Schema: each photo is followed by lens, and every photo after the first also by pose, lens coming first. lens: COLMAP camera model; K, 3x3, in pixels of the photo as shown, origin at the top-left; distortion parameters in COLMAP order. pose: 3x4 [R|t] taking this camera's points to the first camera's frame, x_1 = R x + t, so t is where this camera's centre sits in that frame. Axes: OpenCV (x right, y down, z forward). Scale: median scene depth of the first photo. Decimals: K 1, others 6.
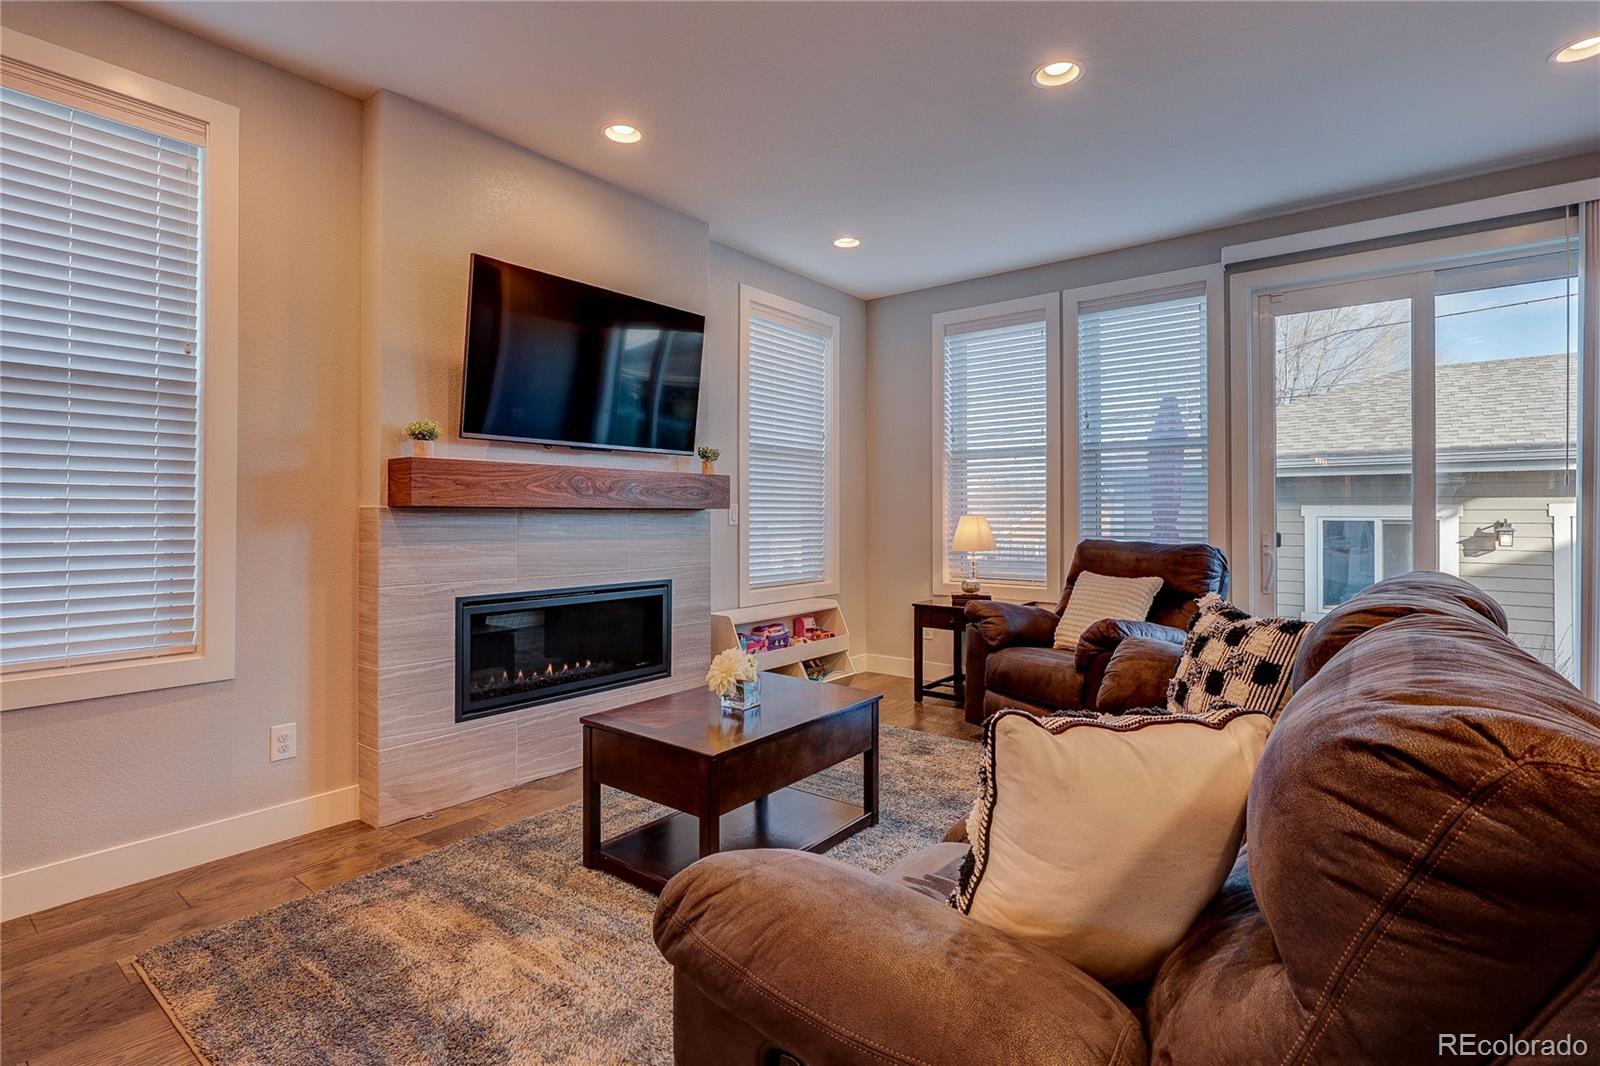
lens RADIAL K [[754.8, 0, 795.1], [0, 754.8, 522.9], [0, 0, 1]] dist [-0.005403, -0.000063]
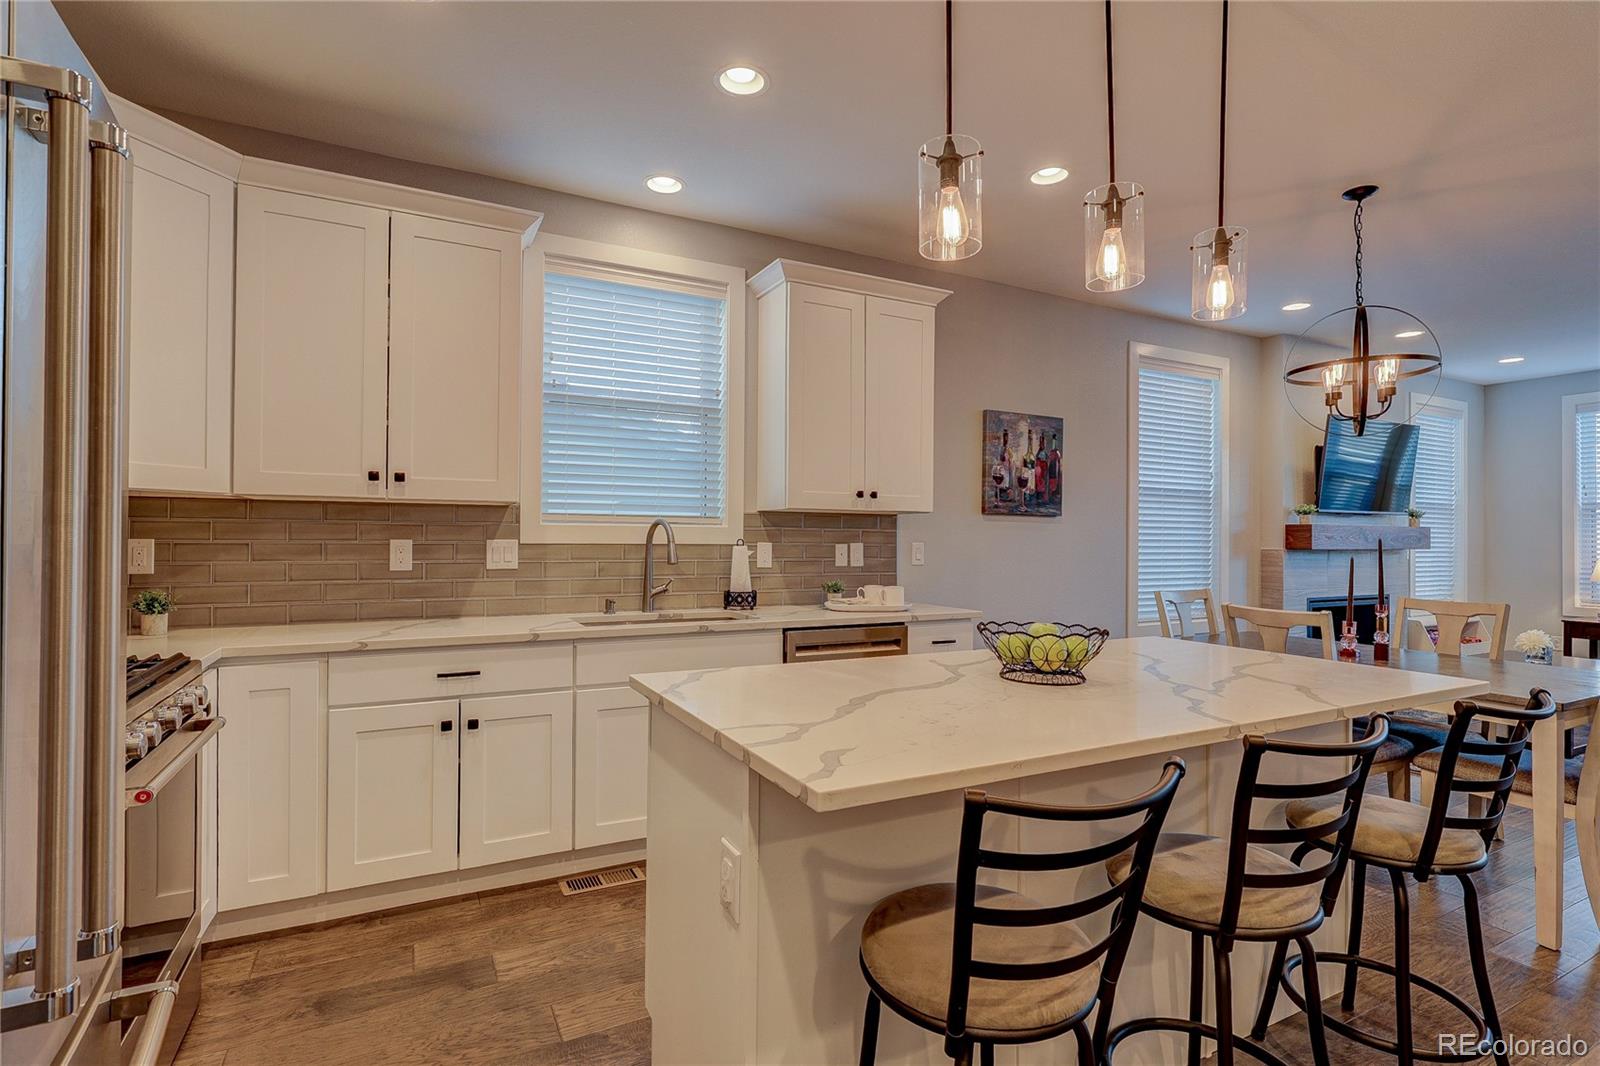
lens RADIAL K [[754.8, 0, 798.0], [0, 754.8, 535.6], [0, 0, 1]] dist [-0.005403, -0.000063]
pose [[0.911693, 0.005004, -0.410843, -0.629031], [-0.011418, 0.999848, -0.013160, -0.011853], [0.410714, 0.016689, 0.911611, -0.909297]]
